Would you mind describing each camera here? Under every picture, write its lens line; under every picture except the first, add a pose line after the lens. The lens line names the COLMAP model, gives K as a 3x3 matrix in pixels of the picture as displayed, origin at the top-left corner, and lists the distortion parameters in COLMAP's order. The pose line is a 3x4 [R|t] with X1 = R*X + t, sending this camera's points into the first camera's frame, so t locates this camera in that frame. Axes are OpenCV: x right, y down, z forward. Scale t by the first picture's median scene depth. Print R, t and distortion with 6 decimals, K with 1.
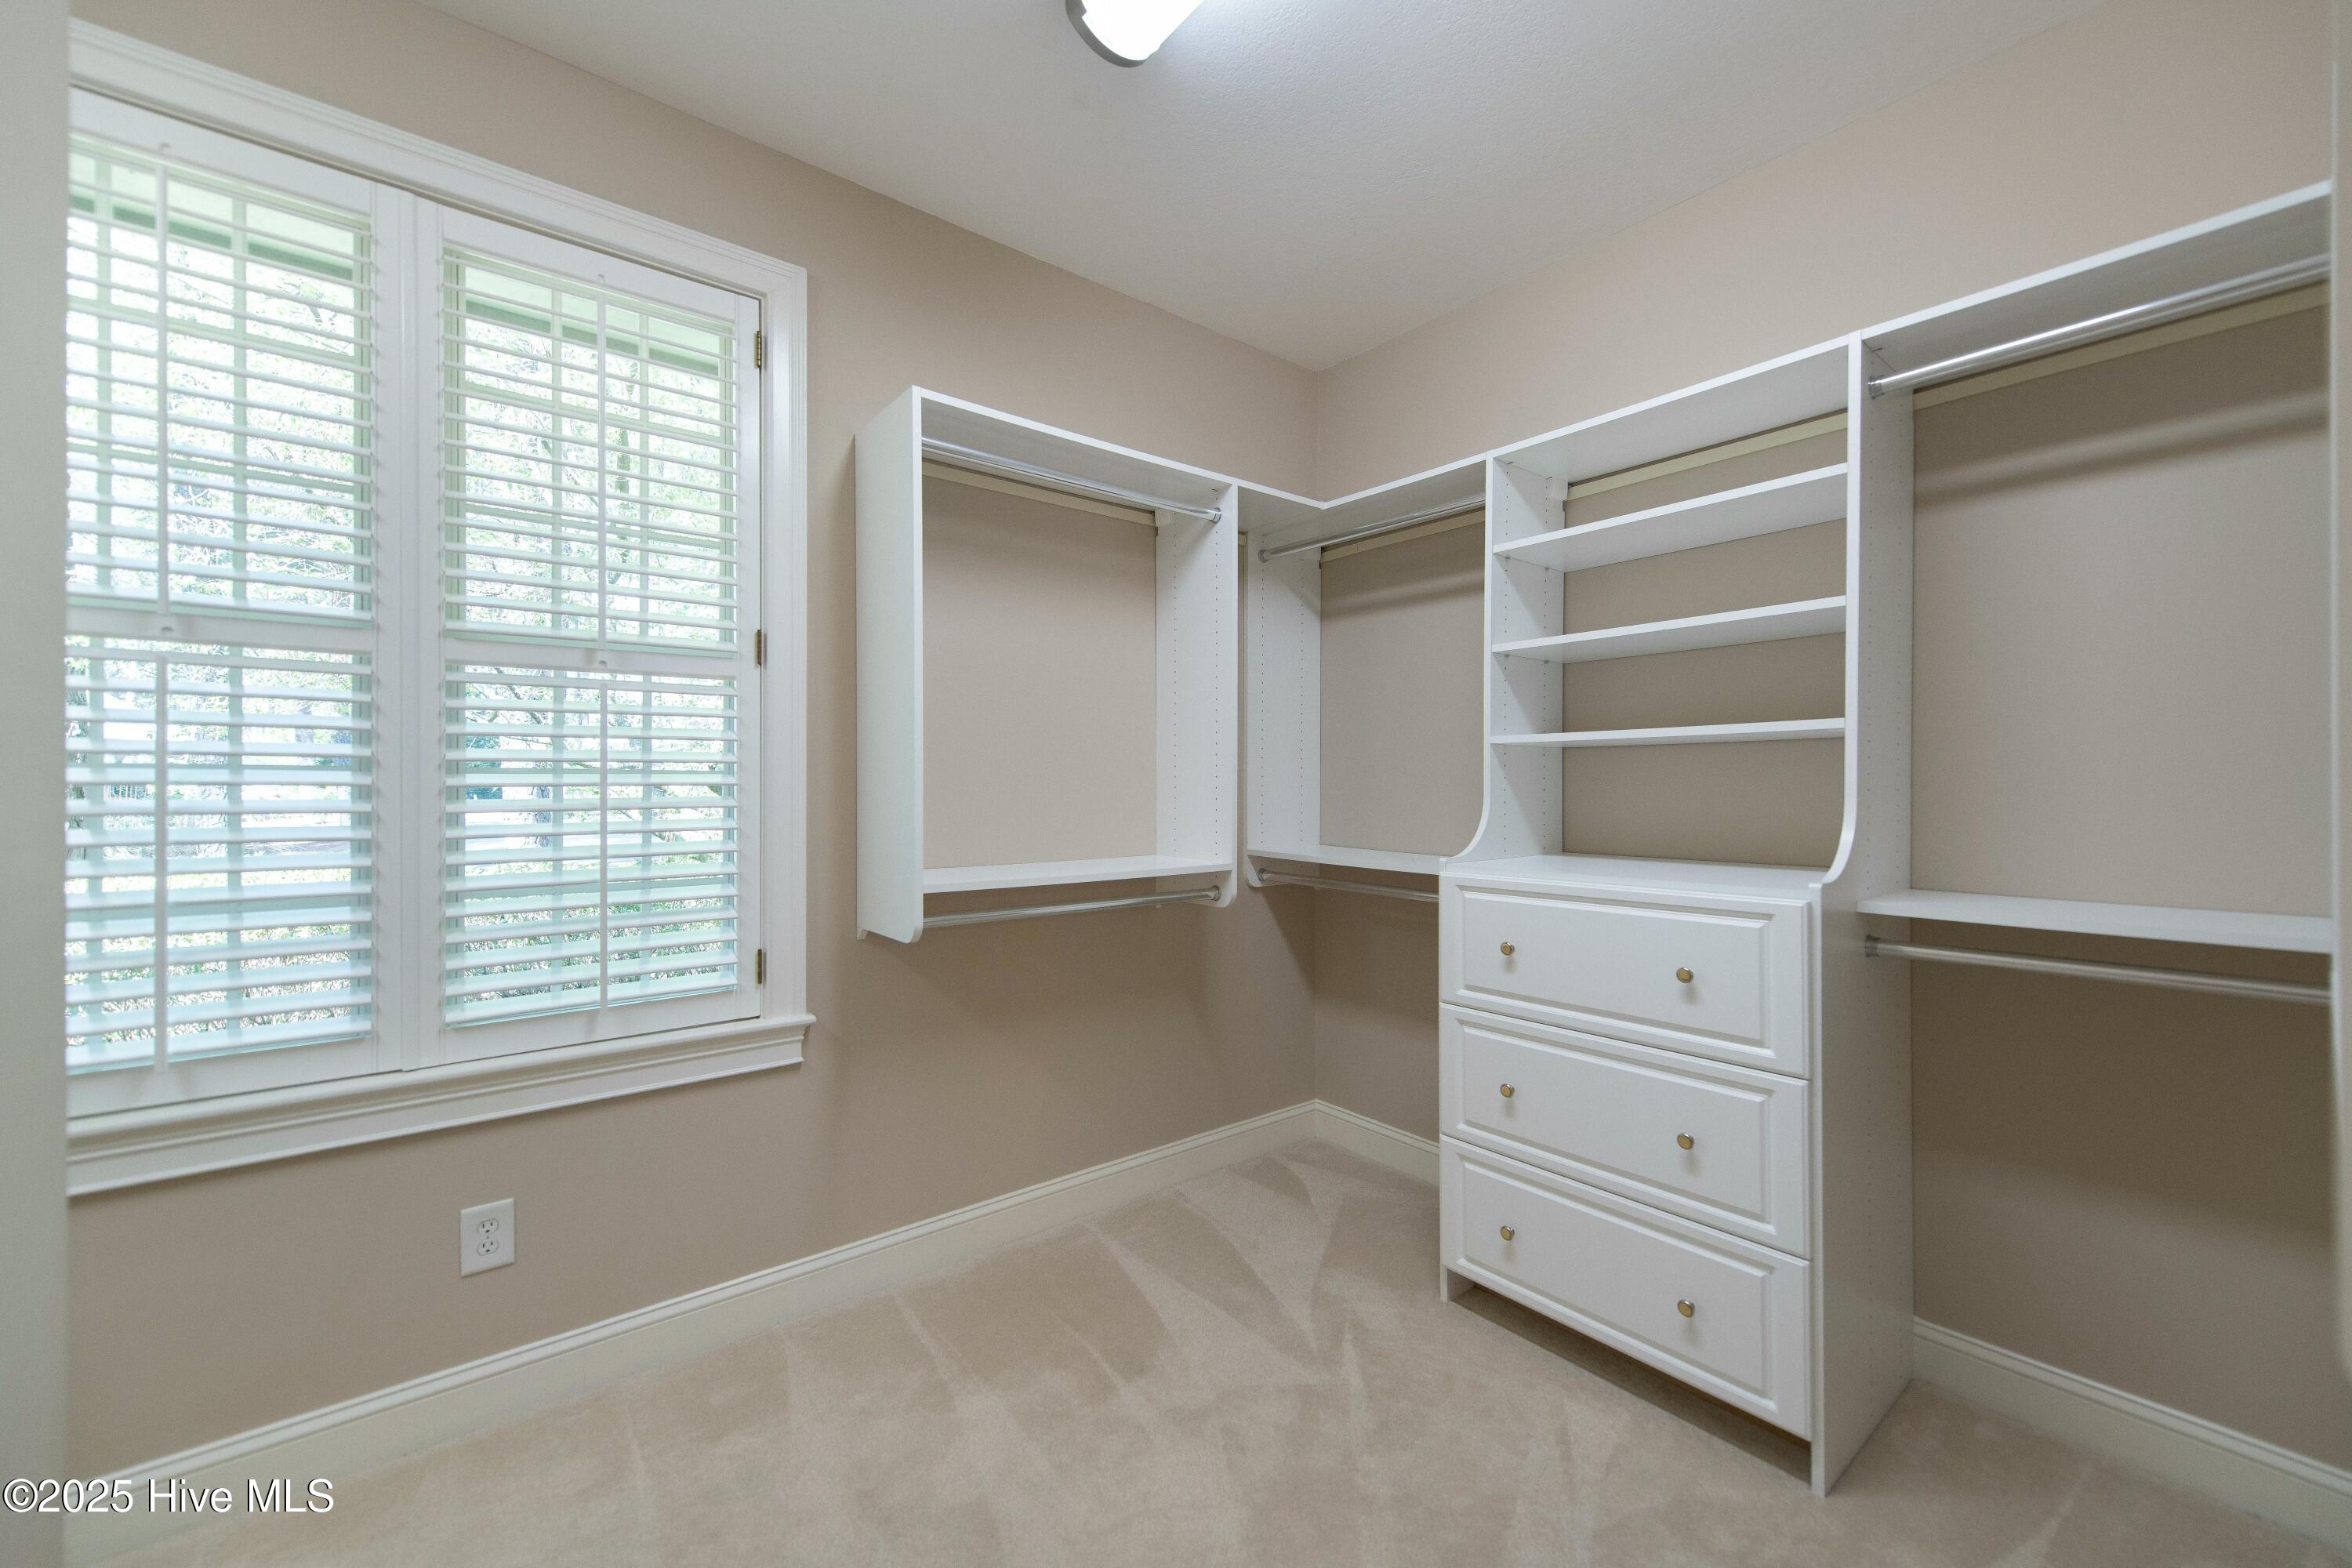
lens RADIAL K [[924.4, 0, 1200.8], [0, 924.4, 781.8], [0, 0, 1]] dist [0.000061, -0.000245]
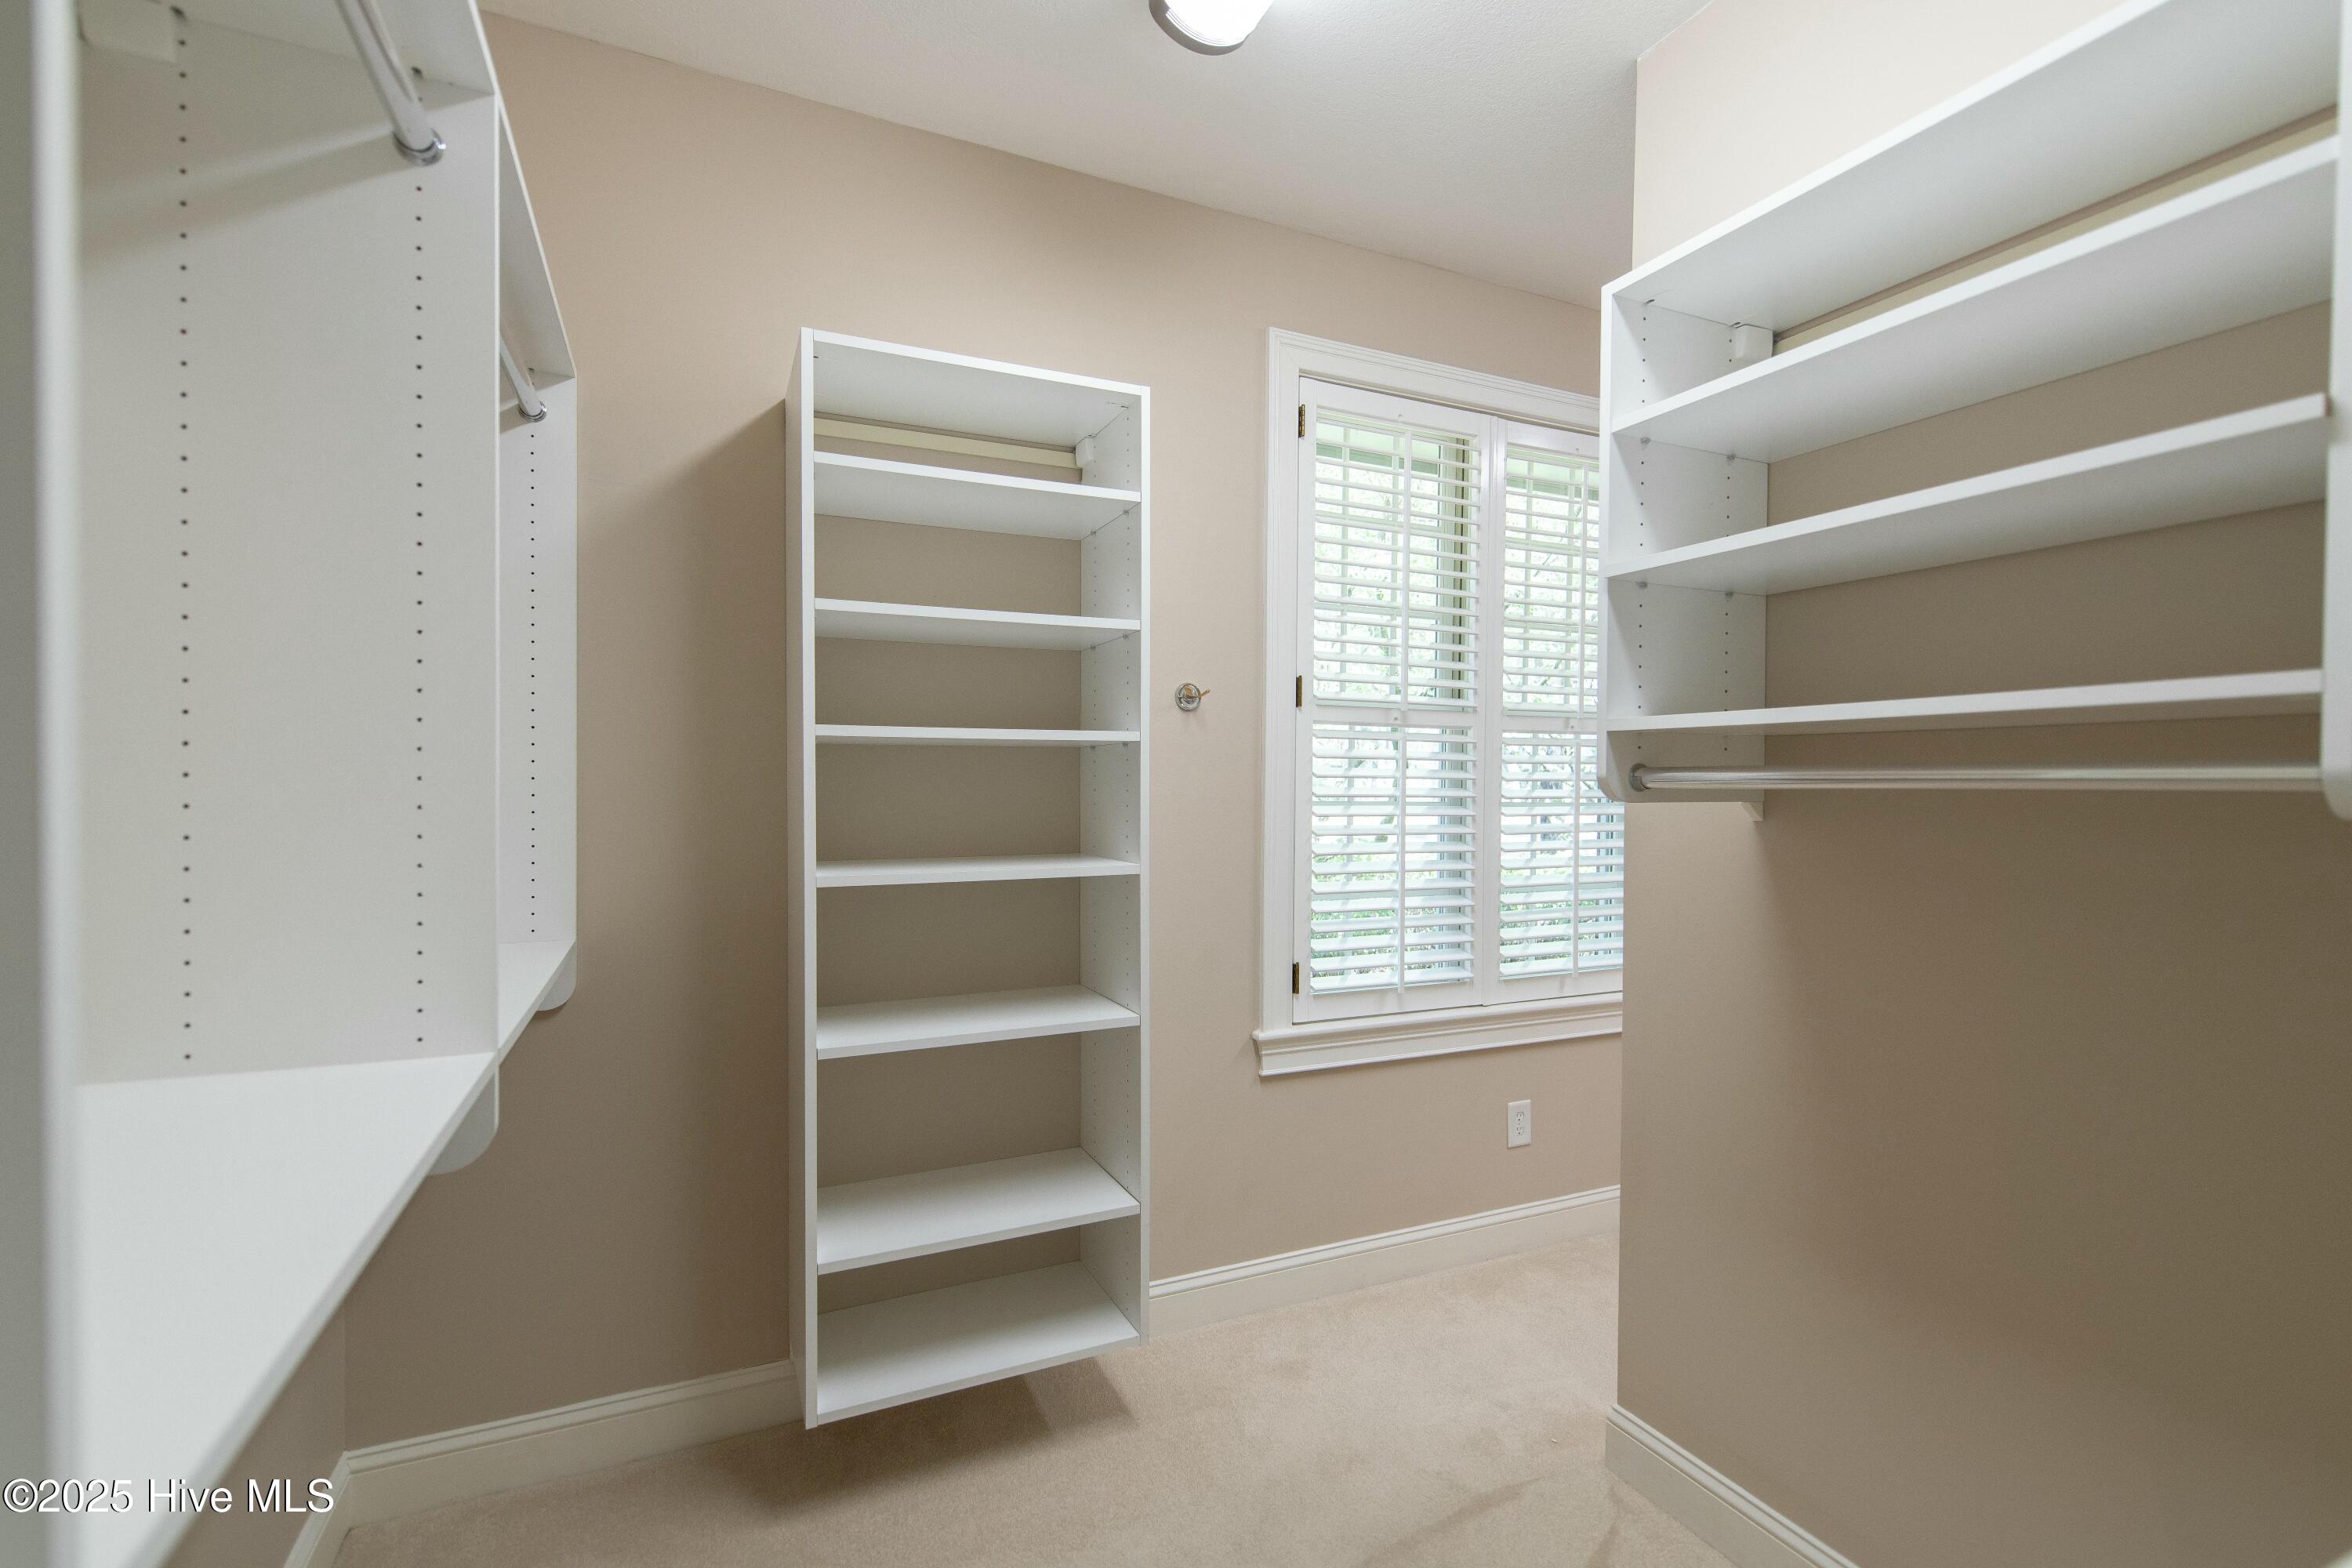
lens RADIAL K [[1045.5, 0, 1165.8], [0, 1045.5, 831.9], [0, 0, 1]] dist [0.035545, 0.000078]
pose [[0.965462, -0.000618, -0.260544, -0.875610], [0.005893, 0.999793, 0.019464, -0.005292], [0.260478, -0.020327, 0.965266, -0.743225]]
